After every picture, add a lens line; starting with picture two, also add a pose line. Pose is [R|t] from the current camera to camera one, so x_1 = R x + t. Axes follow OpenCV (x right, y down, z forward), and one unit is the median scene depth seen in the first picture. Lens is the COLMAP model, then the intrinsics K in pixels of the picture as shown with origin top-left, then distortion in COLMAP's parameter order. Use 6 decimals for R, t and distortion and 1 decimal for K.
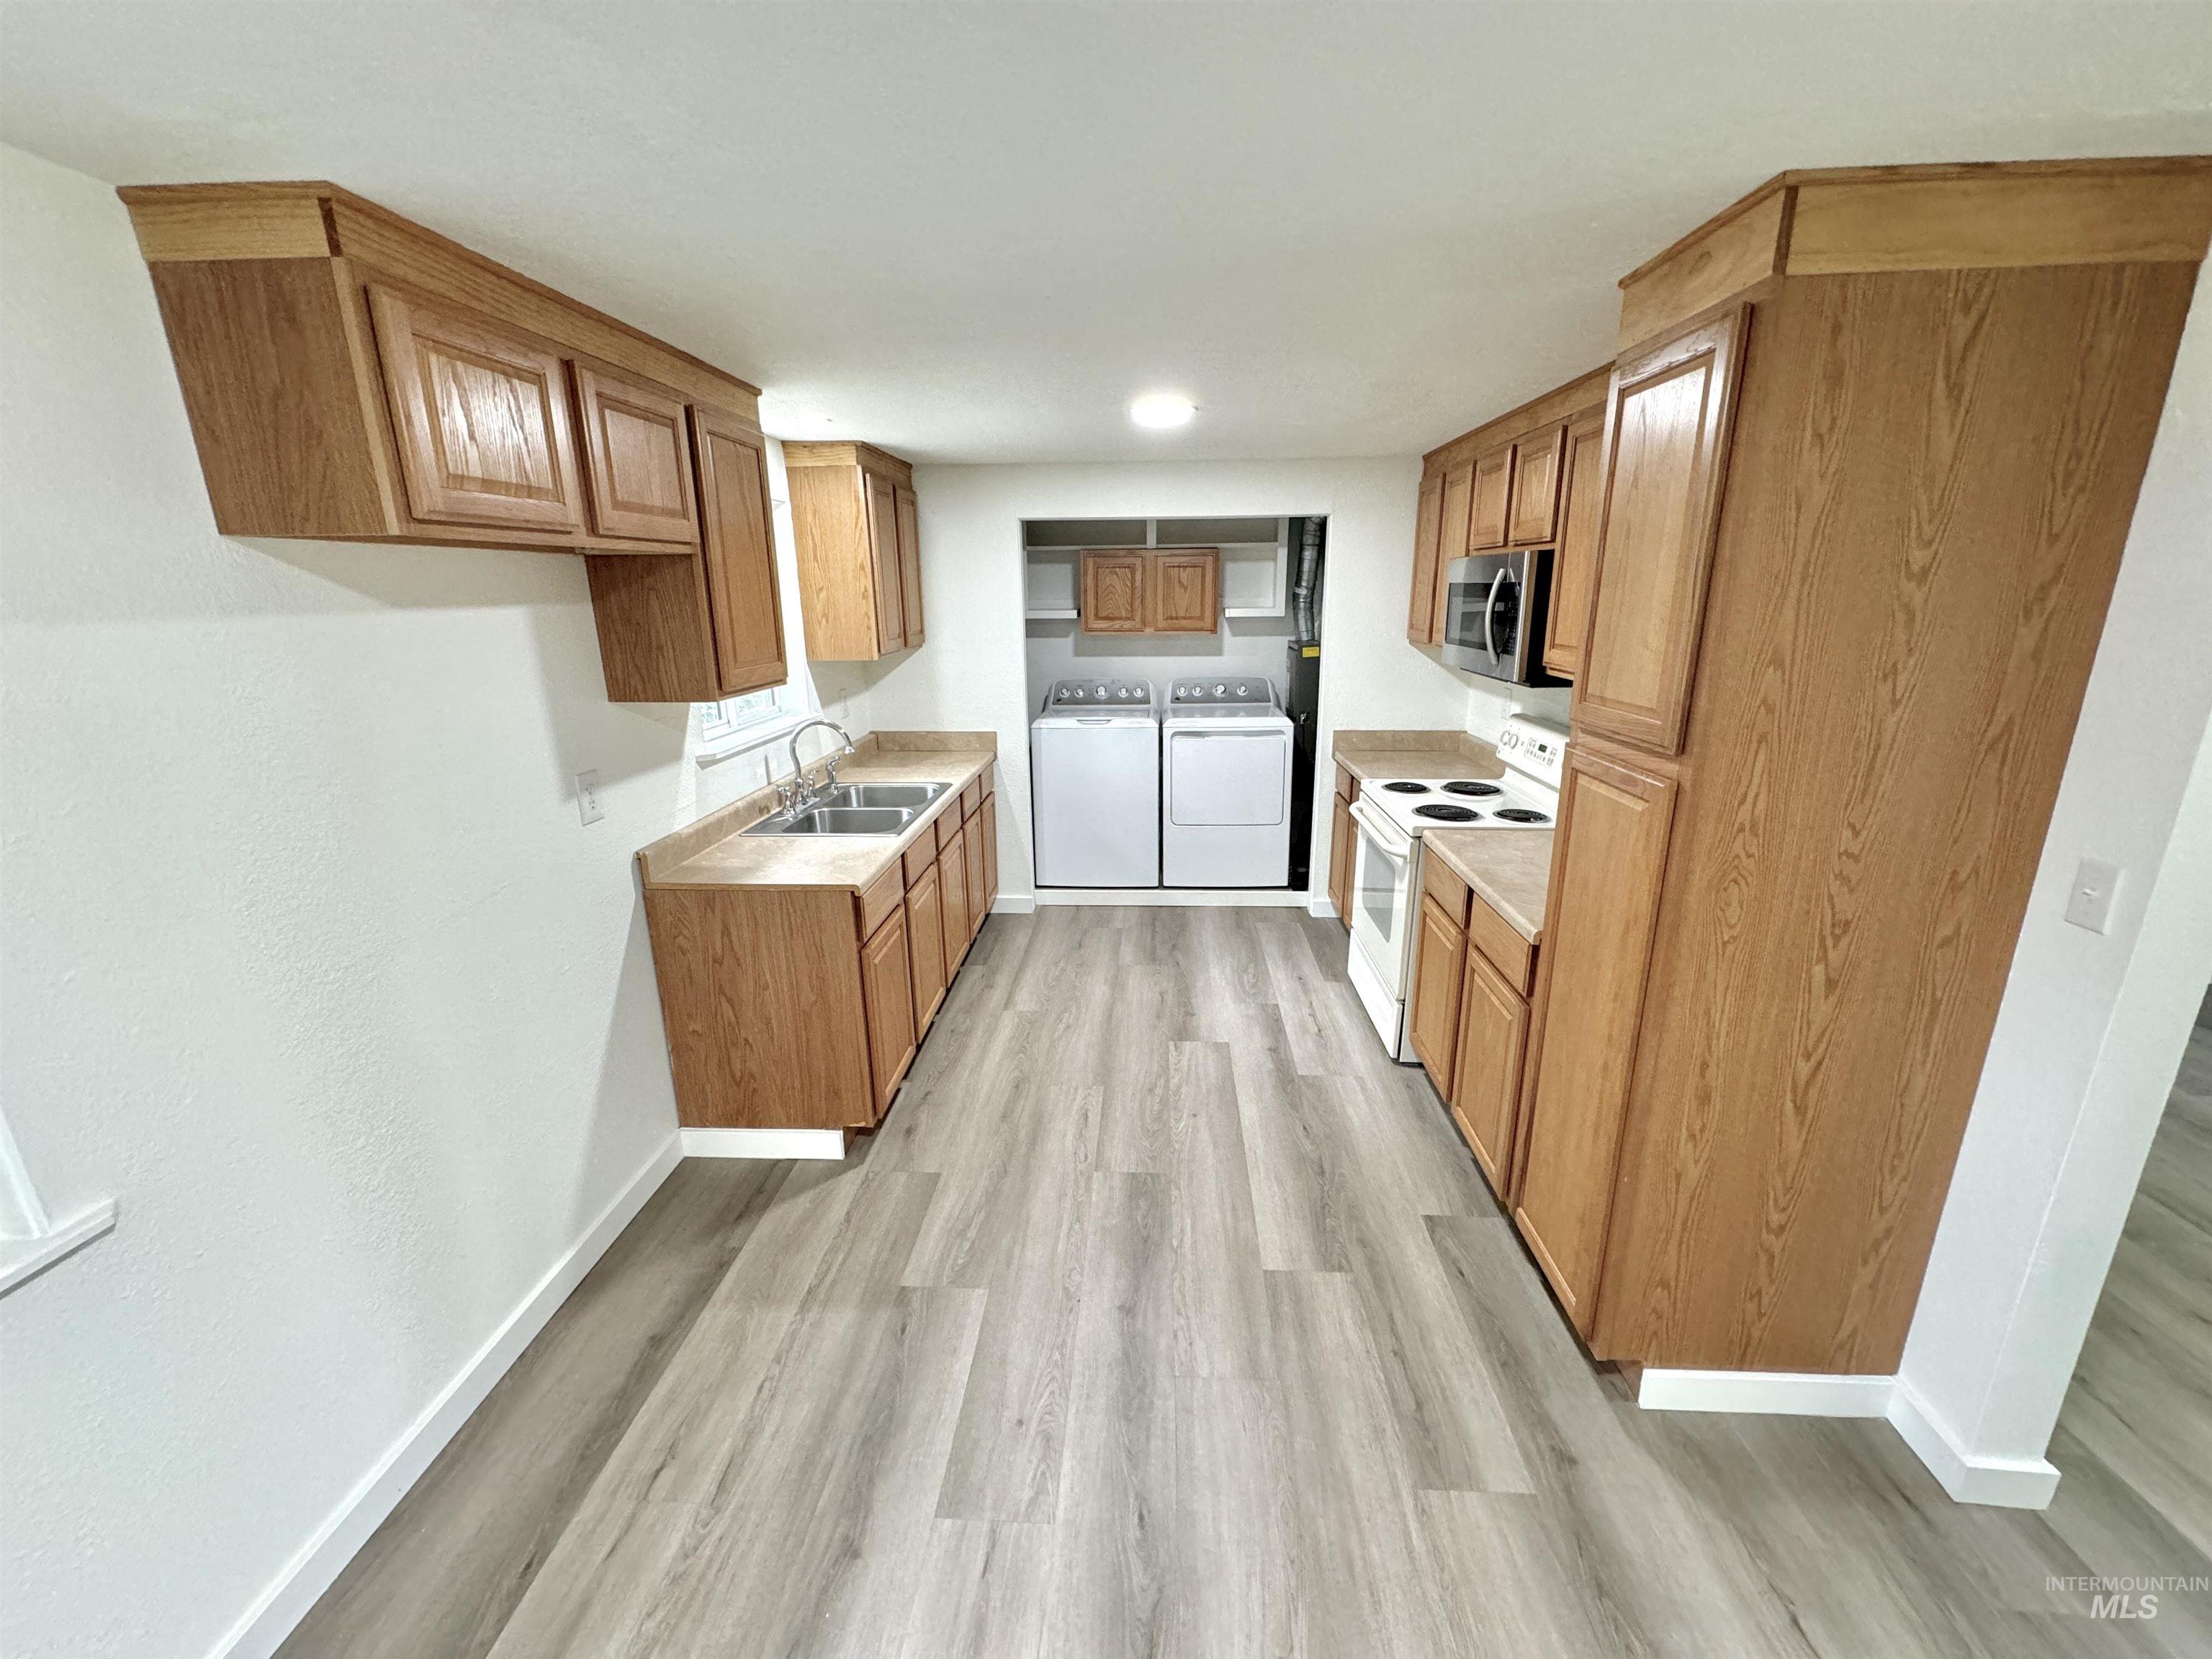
lens RADIAL K [[879.1, 0, 1106.0], [0, 879.1, 829.5], [0, 0, 1]] dist [-0.001562, 0.000350]
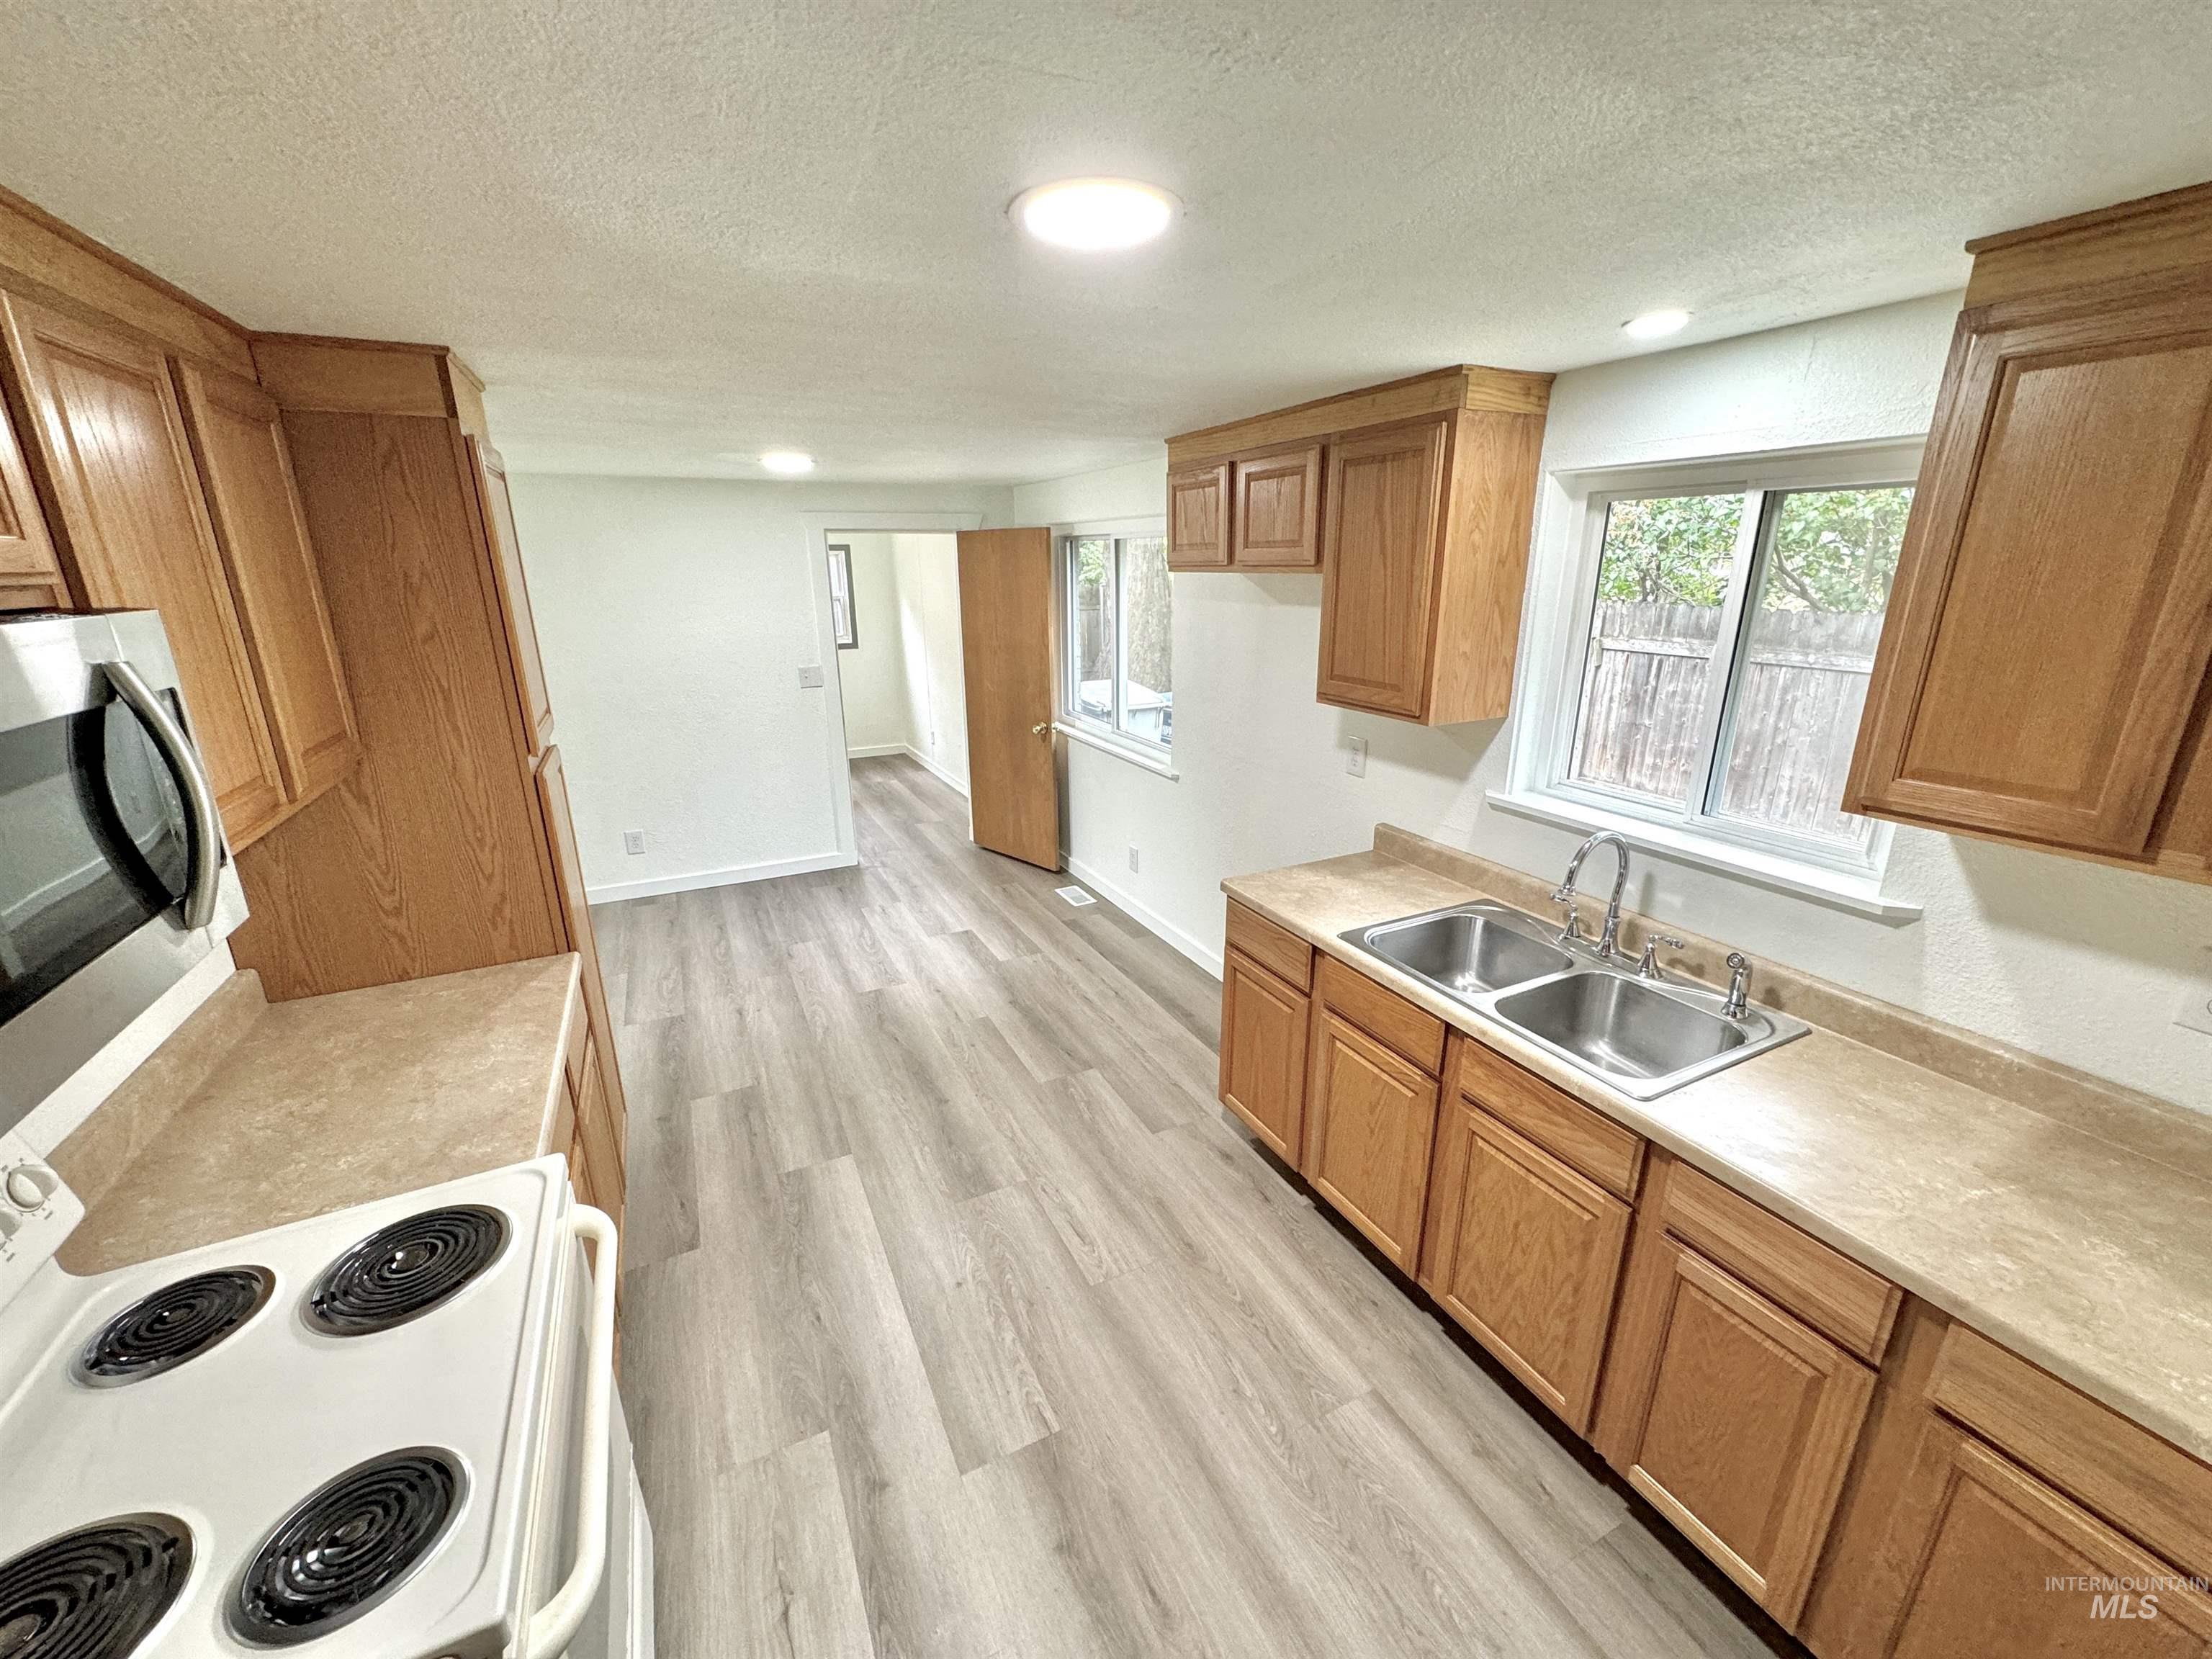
lens RADIAL K [[879.1, 0, 1106.0], [0, 879.1, 829.5], [0, 0, 1]] dist [-0.001562, 0.000350]
pose [[-0.868624, 0.164453, -0.467384, 0.320839], [-0.112359, 0.853356, 0.509077, -0.496923], [0.482564, 0.494711, -0.722767, 1.588142]]
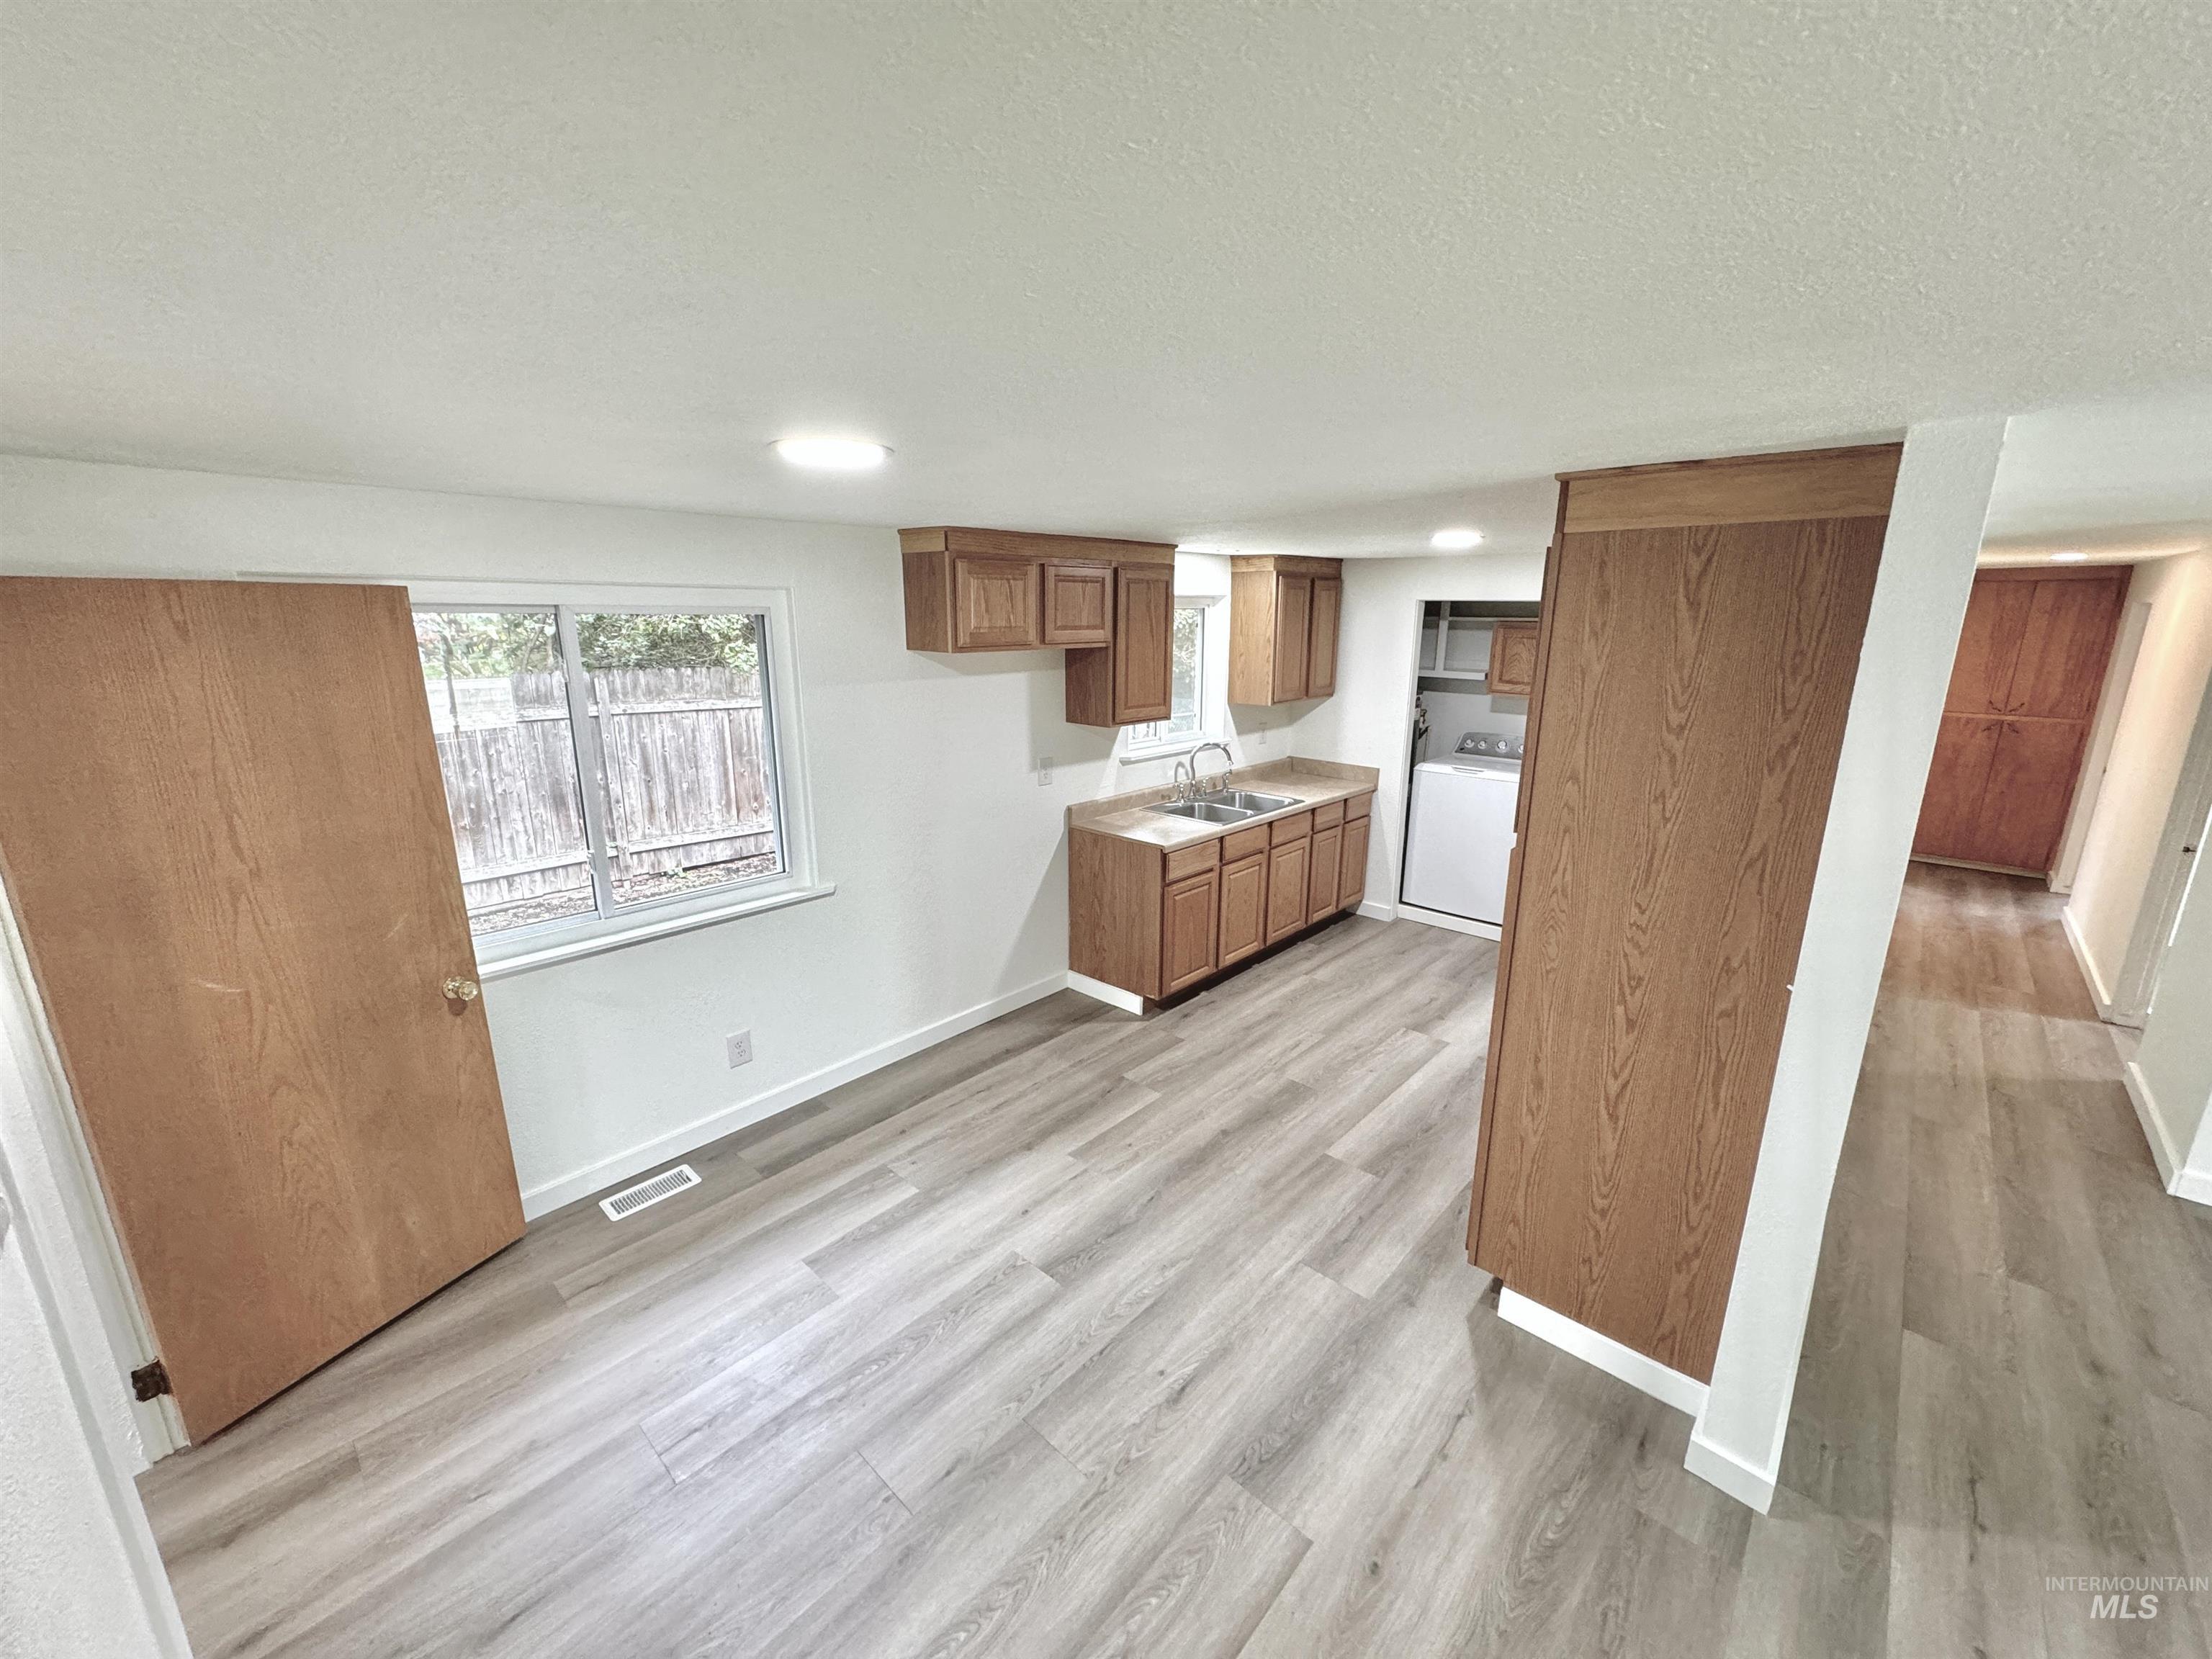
lens RADIAL K [[879.1, 0, 1106.0], [0, 879.1, 829.5], [0, 0, 1]] dist [-0.001562, 0.000350]
pose [[0.772869, 0.168911, -0.611672, 0.595474], [-0.181631, 0.982478, 0.041811, -0.015254], [0.608016, 0.078784, 0.790006, -0.345770]]
